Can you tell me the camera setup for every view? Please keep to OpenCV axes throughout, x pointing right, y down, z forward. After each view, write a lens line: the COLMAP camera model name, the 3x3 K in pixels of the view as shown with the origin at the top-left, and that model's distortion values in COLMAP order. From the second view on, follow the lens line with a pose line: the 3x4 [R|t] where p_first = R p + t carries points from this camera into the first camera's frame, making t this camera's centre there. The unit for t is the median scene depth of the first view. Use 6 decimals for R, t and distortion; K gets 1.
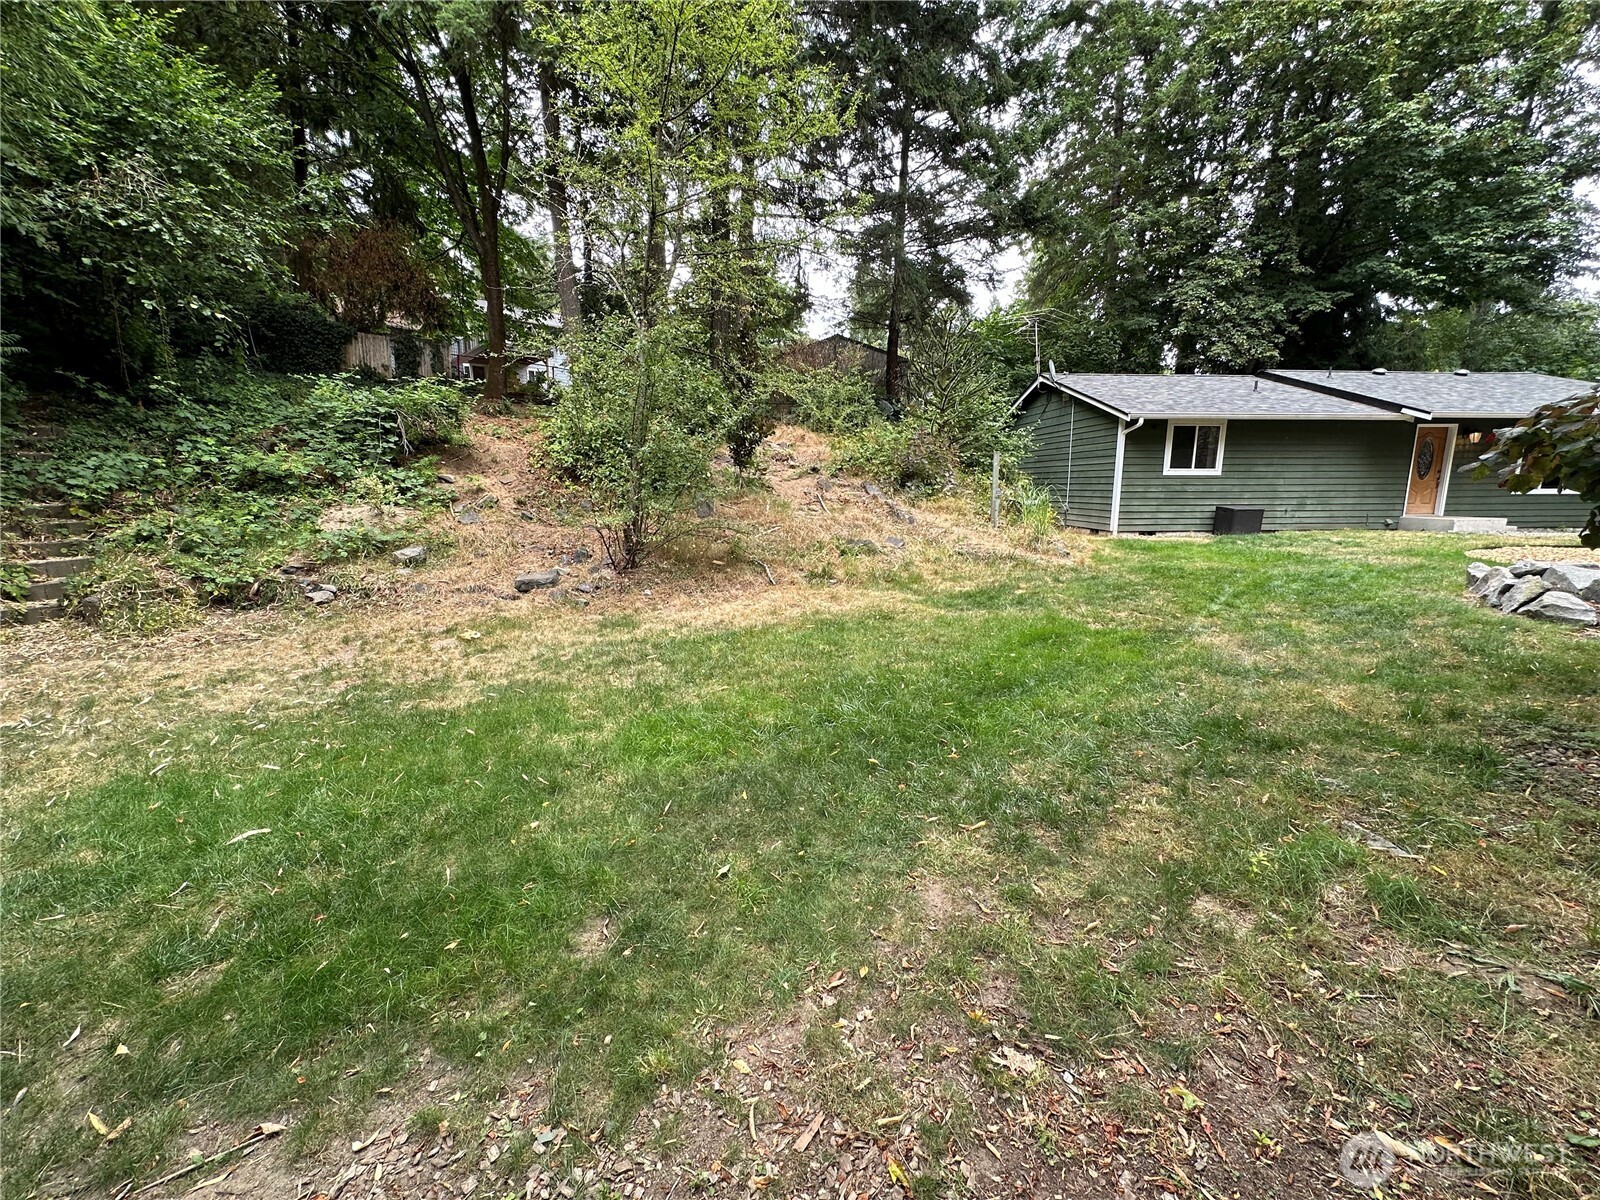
lens RADIAL K [[638.1, 0, 797.3], [0, 638.1, 602.0], [0, 0, 1]] dist [0.000887, -0.003627]
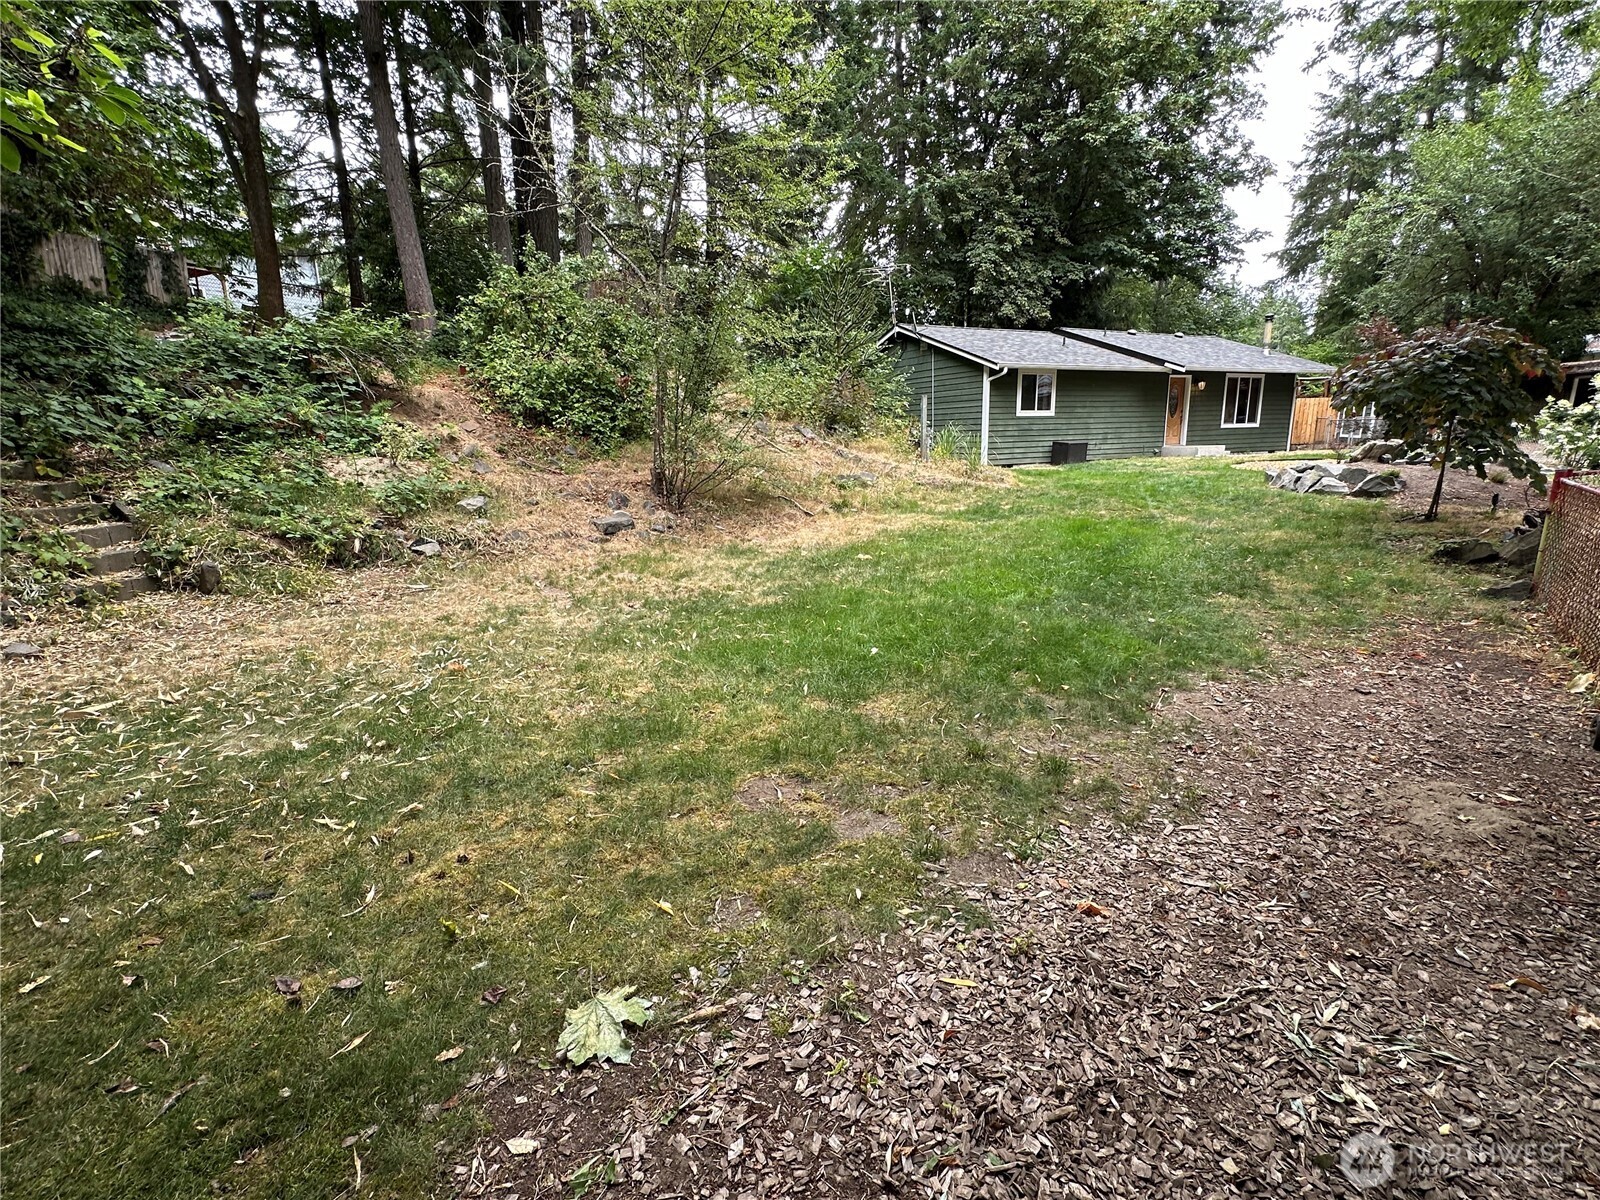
lens RADIAL K [[714.4, 0, 802.3], [0, 714.4, 602.2], [0, 0, 1]] dist [-0.003539, 0.000489]
pose [[0.920317, -0.108566, 0.375806, -0.328256], [0.092814, 0.993884, 0.059828, 0.028399], [-0.380003, -0.020181, 0.924765, -0.084438]]
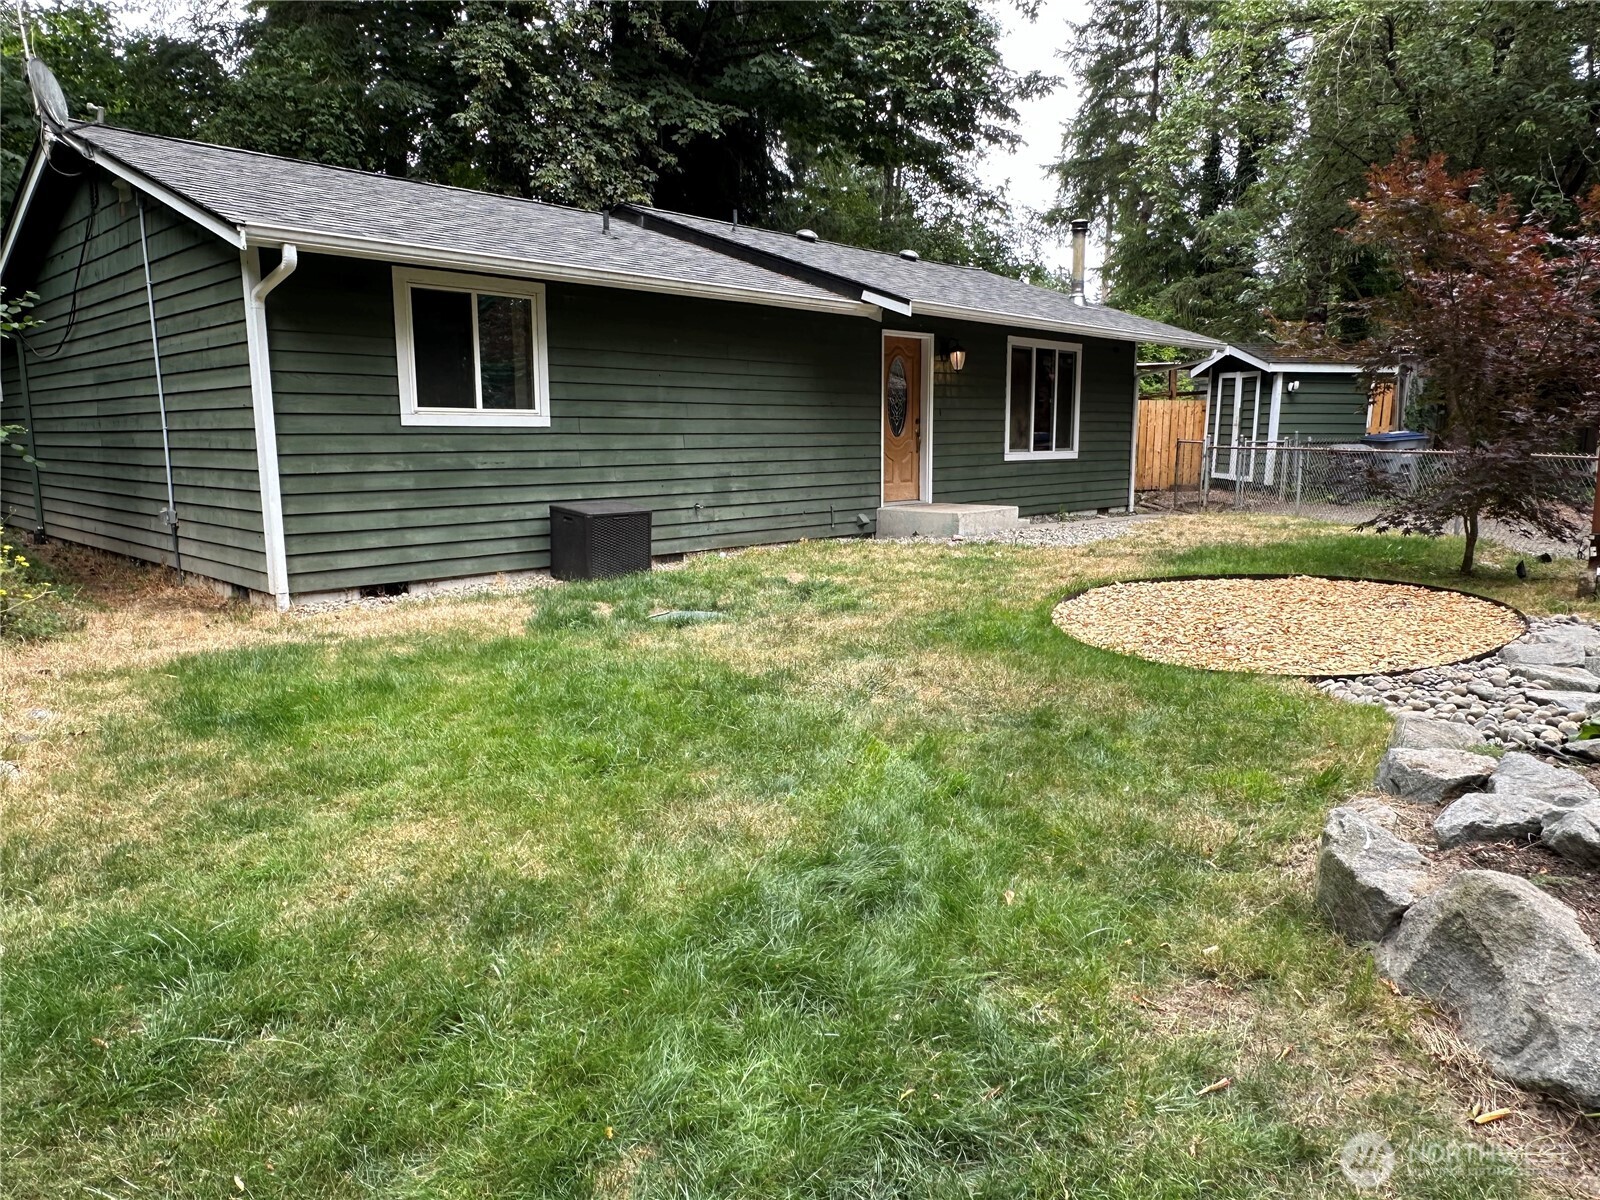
lens RADIAL K [[1056.2, 0, 800.0], [0, 1056.2, 600.0], [0, 0, 1]] dist [0.003462, 0.000834]
pose [[0.739161, -0.103924, 0.665462, 0.333477], [0.123651, 0.992170, 0.017600, -0.085135], [-0.662081, 0.069276, 0.746224, 0.420151]]
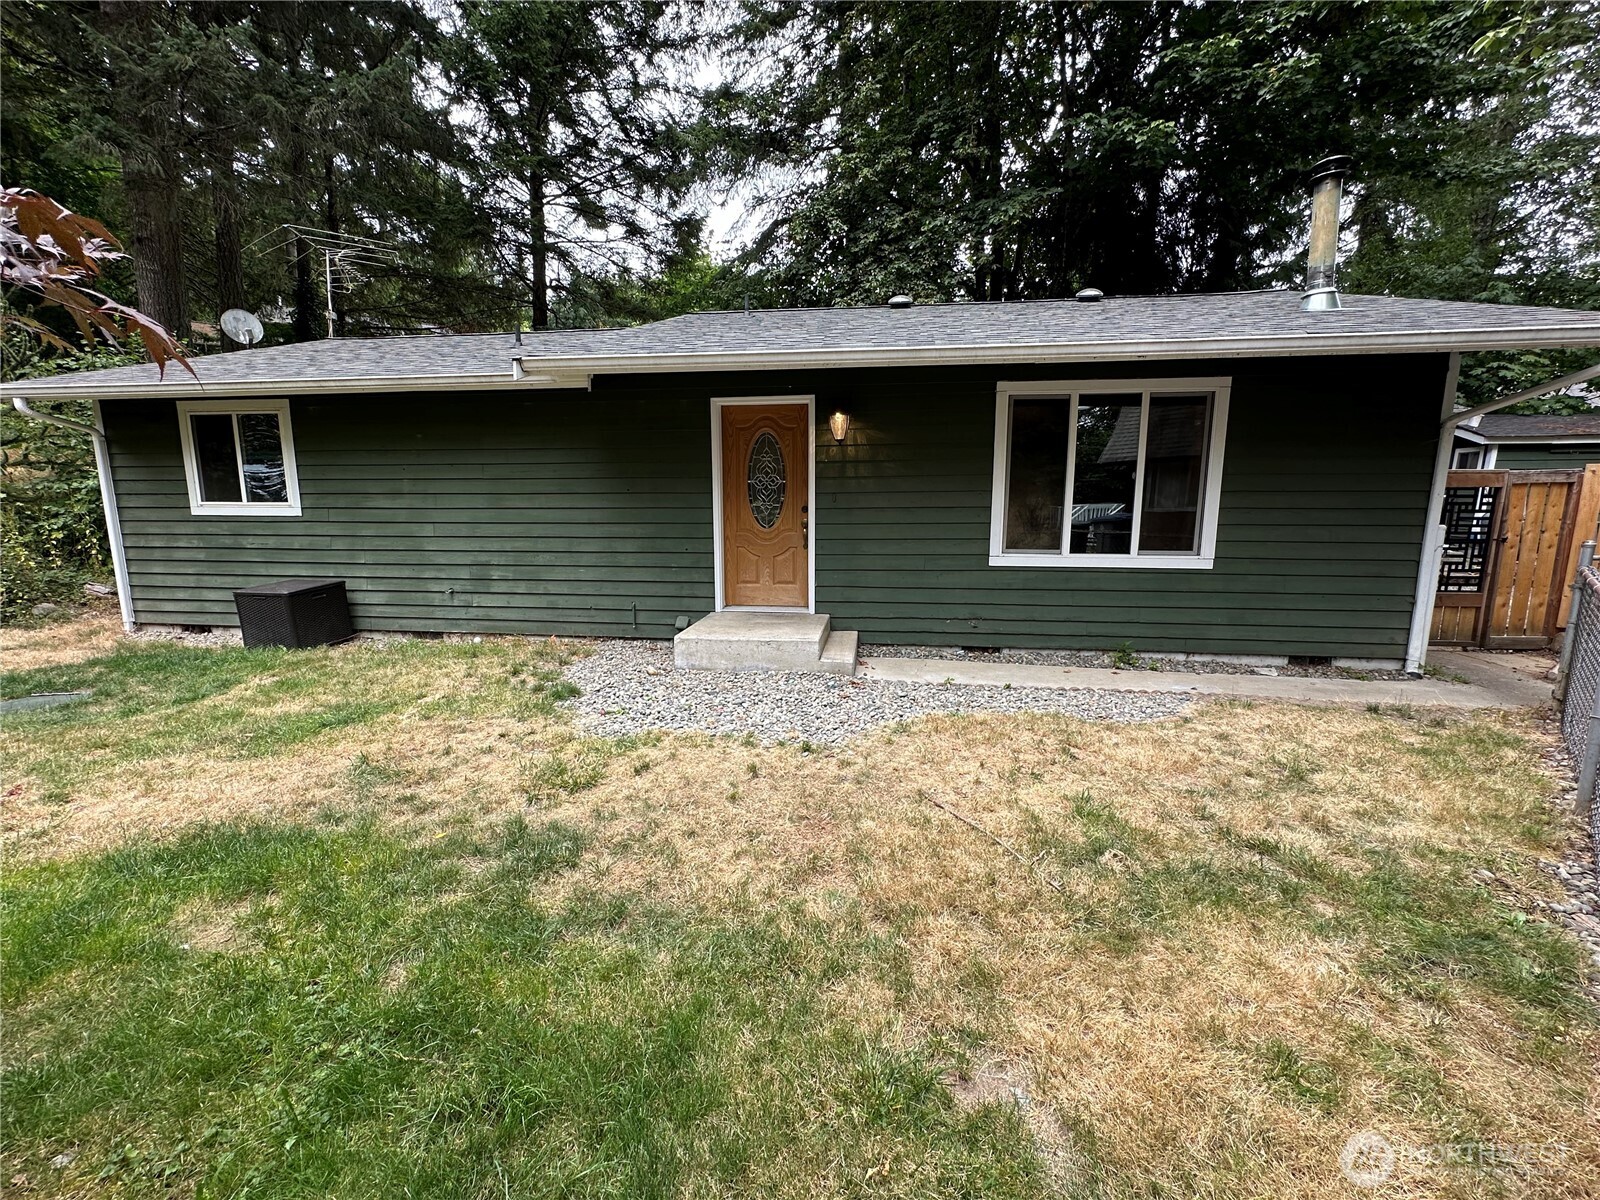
lens RADIAL K [[638.4, 0, 800.5], [0, 638.4, 601.2], [0, 0, 1]] dist [-0.005008, 0.001722]
pose [[0.982123, 0.032646, -0.185388, 1.119053], [-0.038087, 0.998940, -0.025867, -0.136008], [0.184347, 0.032466, 0.982325, 0.598832]]
